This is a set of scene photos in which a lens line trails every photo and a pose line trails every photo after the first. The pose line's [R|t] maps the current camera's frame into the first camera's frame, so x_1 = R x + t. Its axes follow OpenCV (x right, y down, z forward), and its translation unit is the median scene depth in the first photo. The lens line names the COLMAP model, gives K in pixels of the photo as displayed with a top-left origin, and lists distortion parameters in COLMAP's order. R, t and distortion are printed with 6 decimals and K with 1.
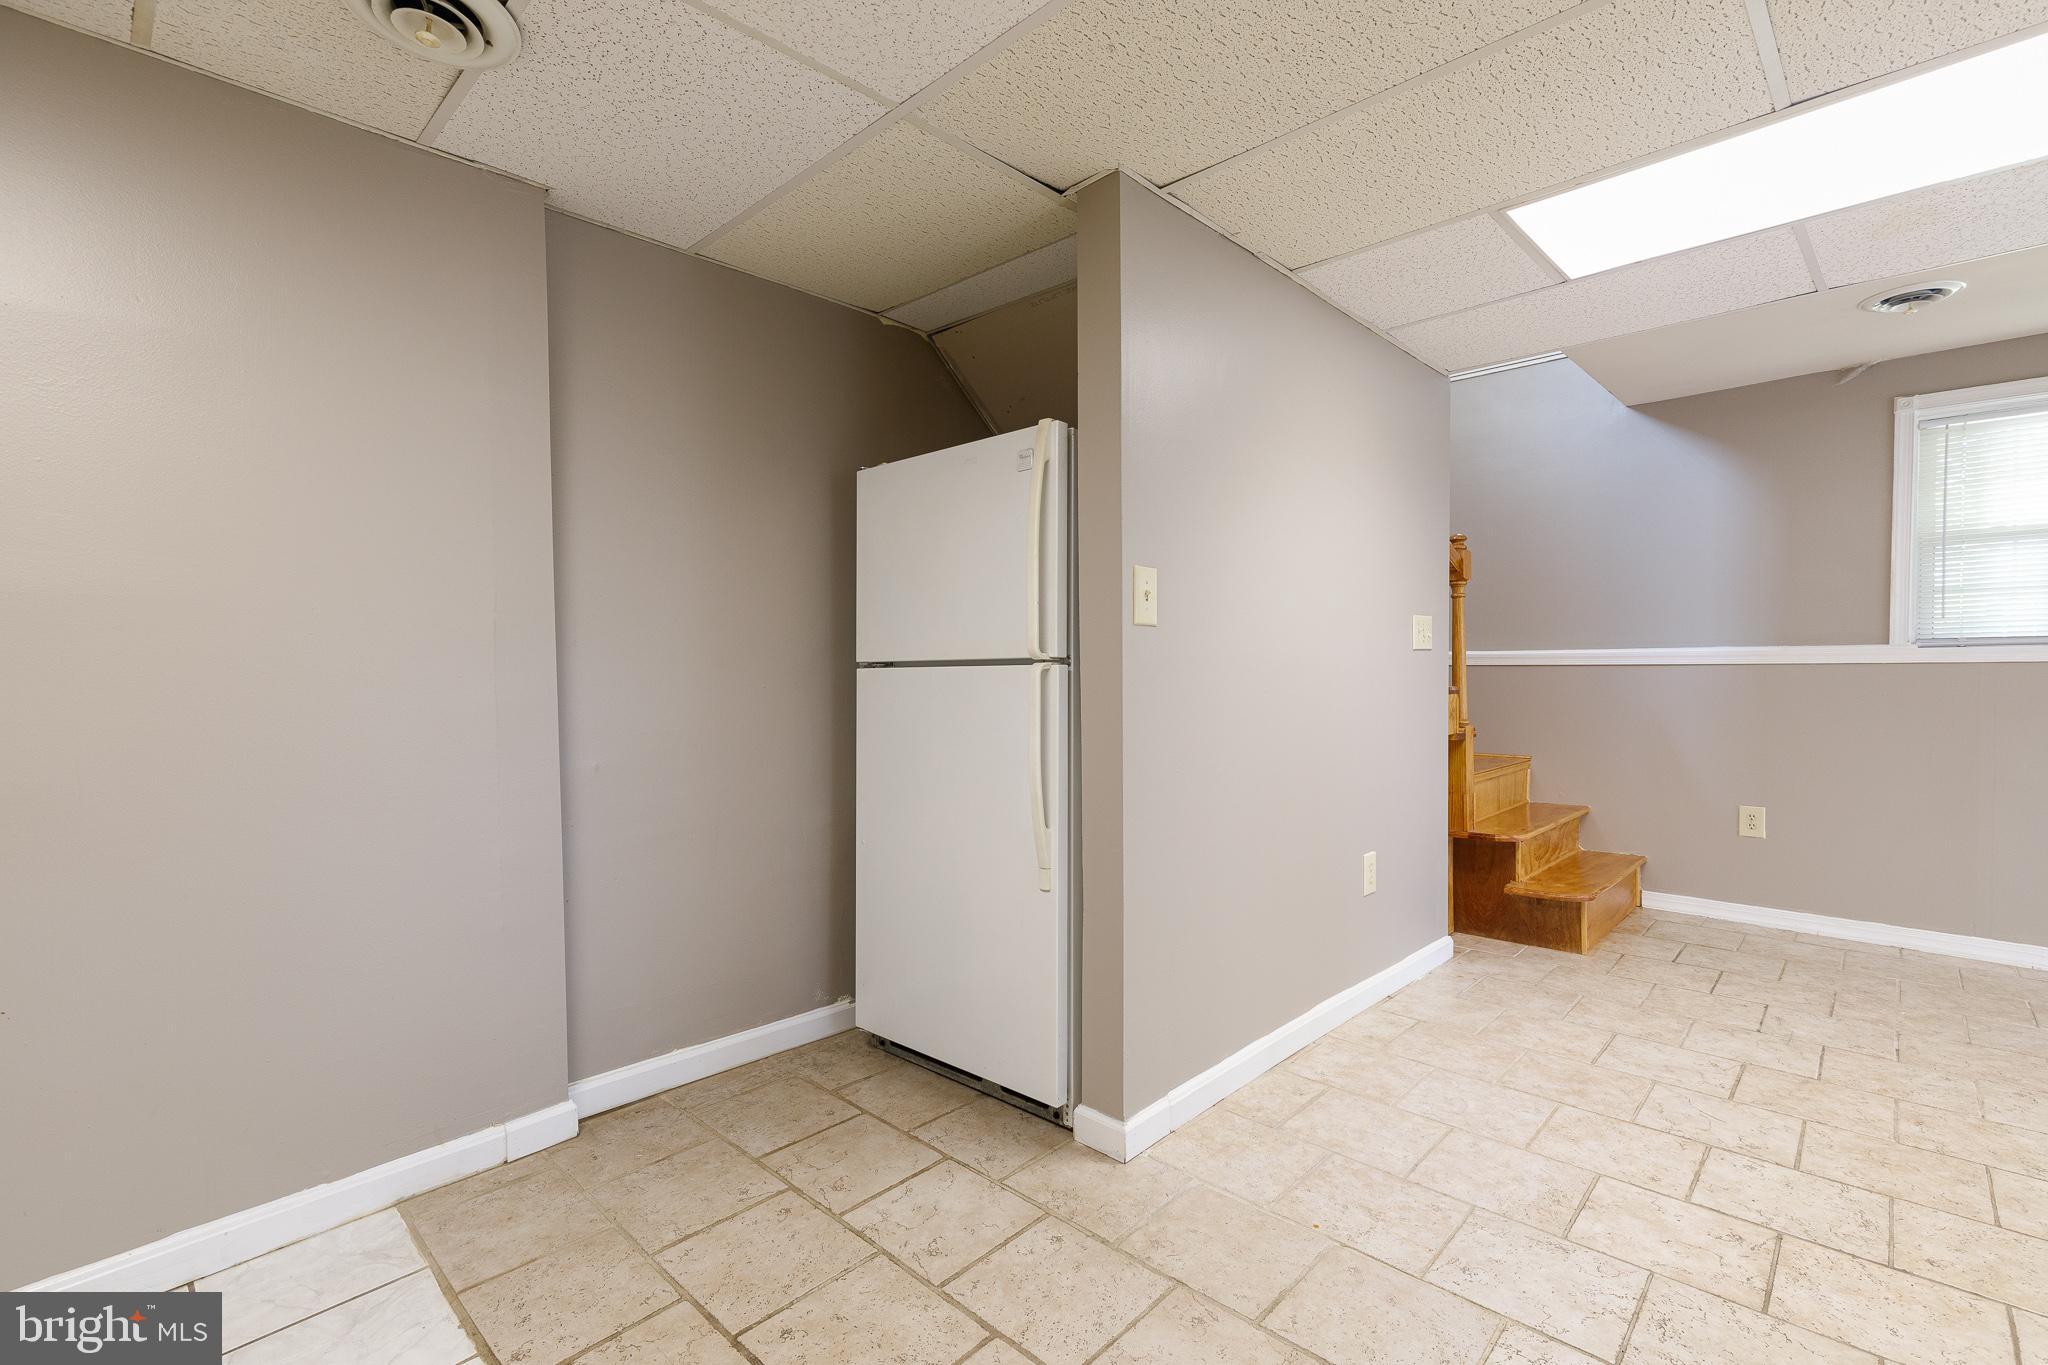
lens RADIAL K [[944.2, 0, 952.2], [0, 944.2, 674.1], [0, 0, 1]] dist [0.011203, -0.001017]
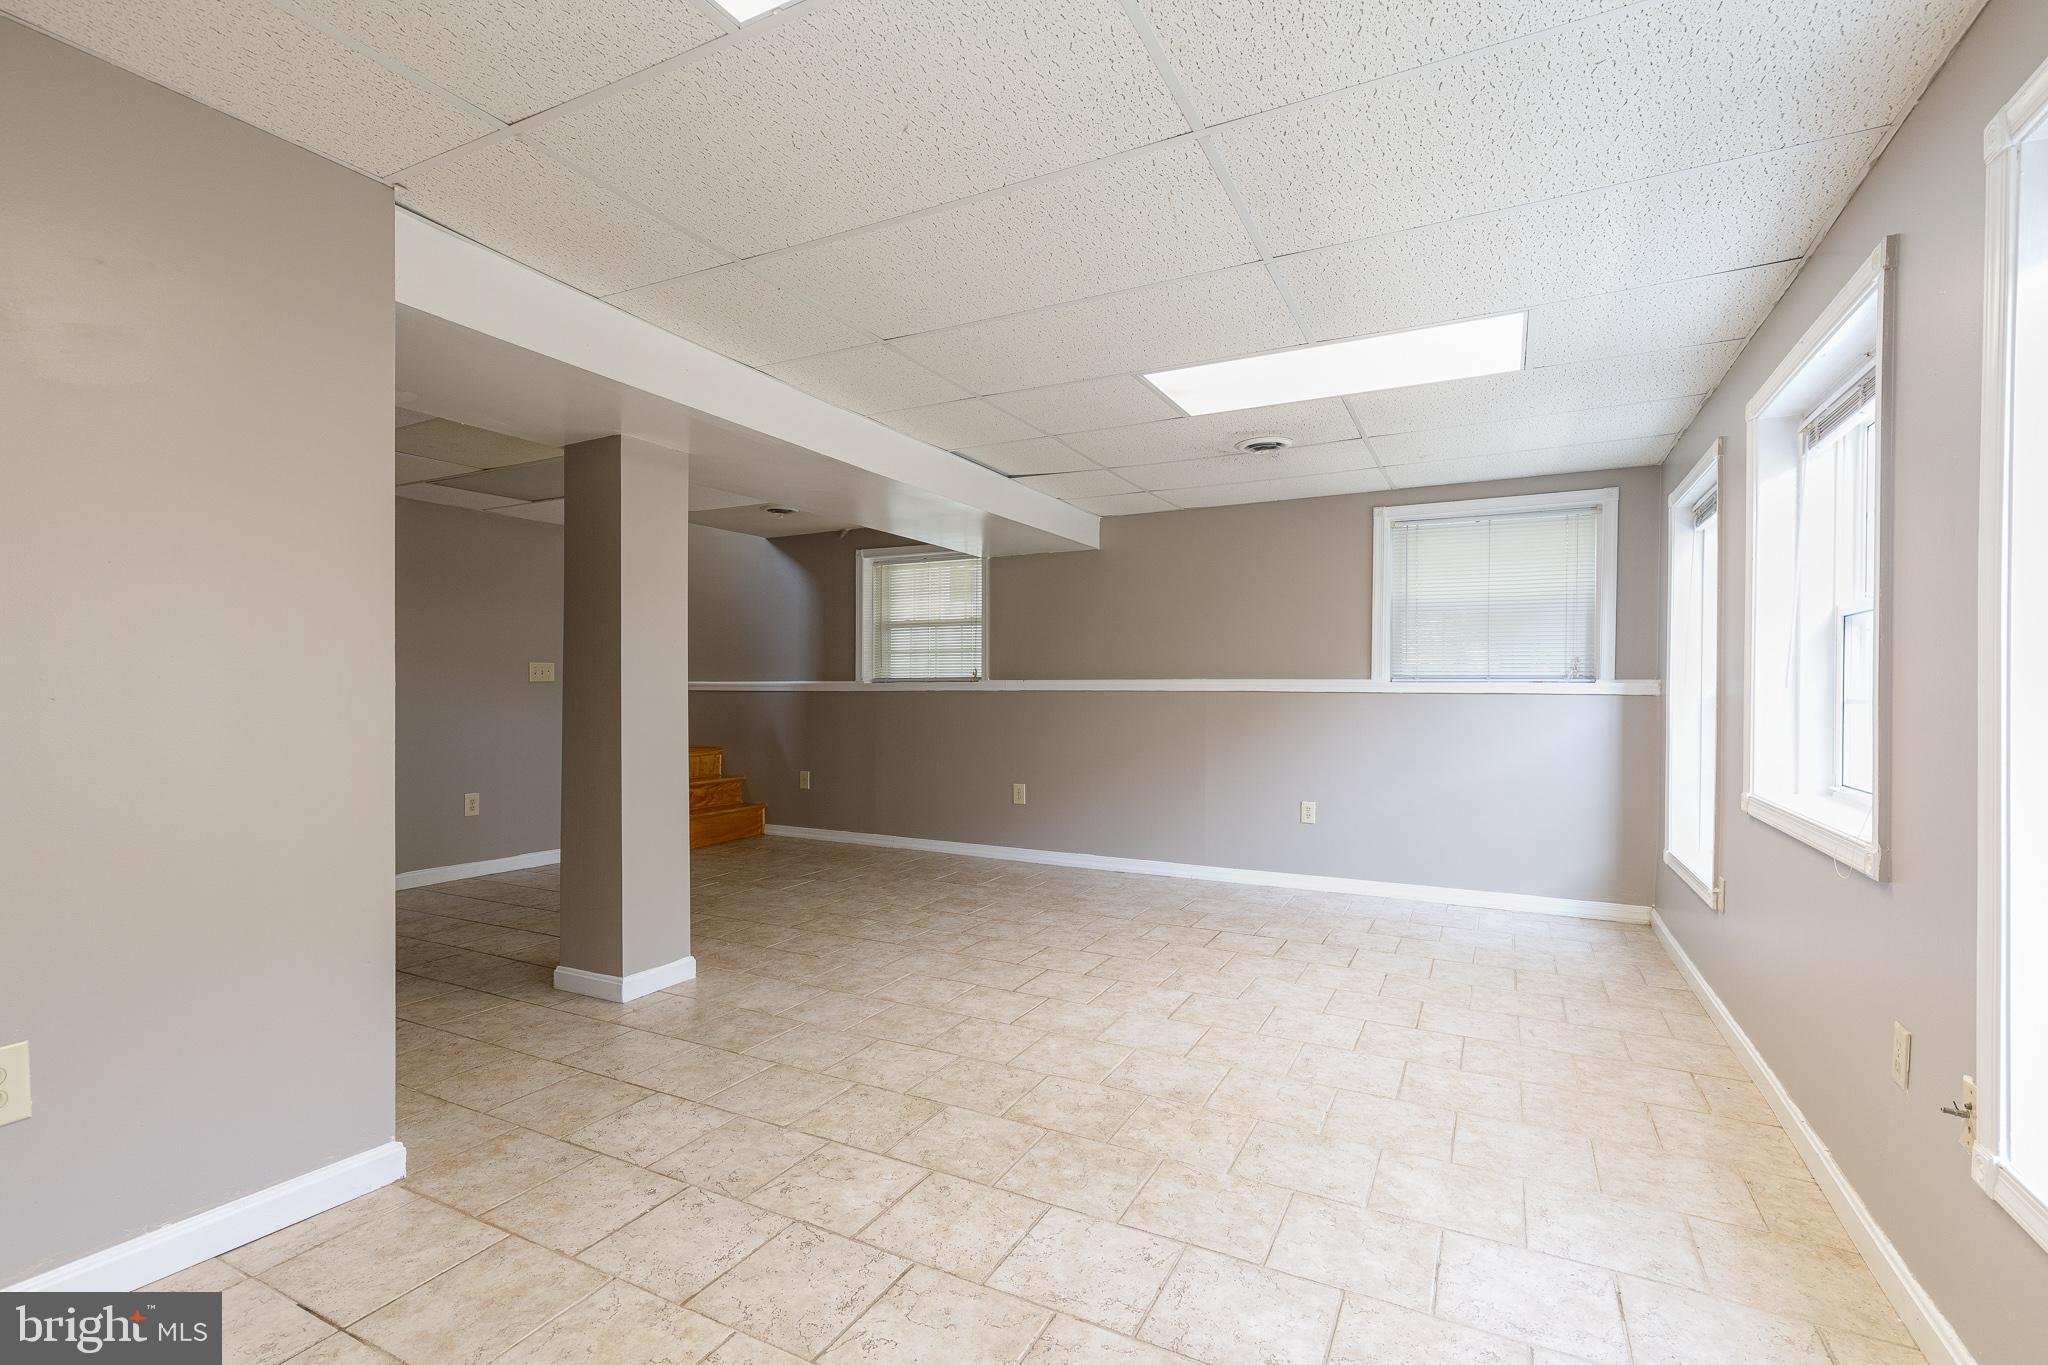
lens RADIAL K [[910.7, 0, 1035.0], [0, 910.7, 689.7], [0, 0, 1]] dist [0.007688, -0.001860]
pose [[0.949034, 0.006200, 0.315113, 1.437807], [-0.003197, 0.999944, -0.010046, 0.005970], [-0.315158, 0.008526, 0.949001, -1.515704]]
